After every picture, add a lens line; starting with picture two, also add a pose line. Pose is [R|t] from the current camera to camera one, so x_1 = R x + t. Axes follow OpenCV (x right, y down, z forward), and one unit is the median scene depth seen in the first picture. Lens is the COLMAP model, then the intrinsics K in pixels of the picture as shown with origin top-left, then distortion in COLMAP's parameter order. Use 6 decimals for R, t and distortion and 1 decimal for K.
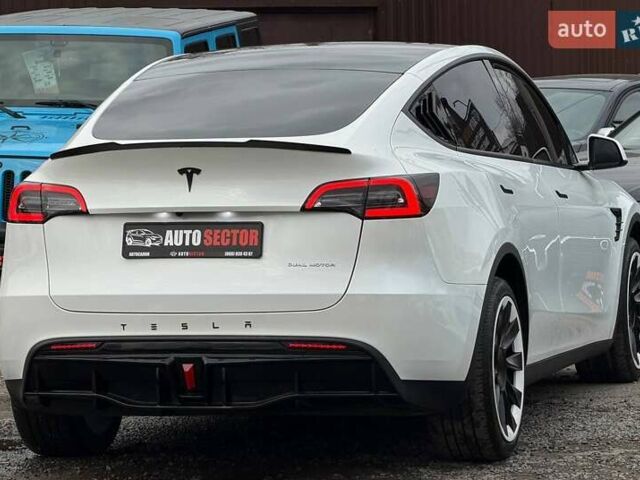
lens RADIAL K [[3330.0, 0, 320.0], [0, 3330.0, 240.1], [0, 0, 1]] dist [-0.119431, -7.757994]
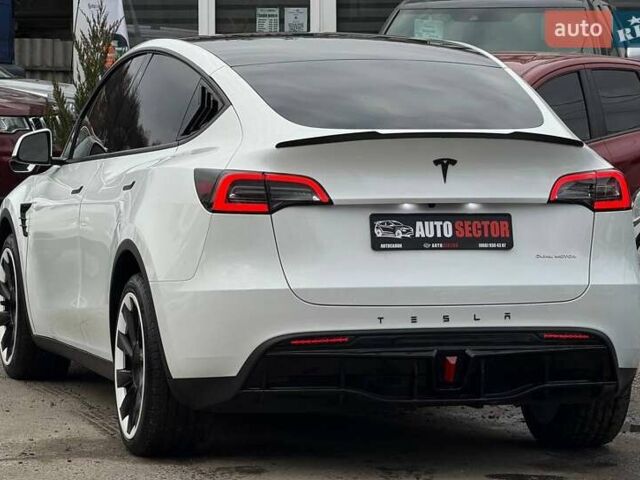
lens RADIAL K [[3330.0, 0, 320.0], [0, 3330.0, 240.1], [0, 0, 1]] dist [-0.119431, -7.757994]
pose [[0.855919, 0.001554, 0.517108, -0.582370], [-0.000343, 0.999997, -0.002436, 0.004954], [-0.517110, 0.001908, 0.855917, 0.170982]]
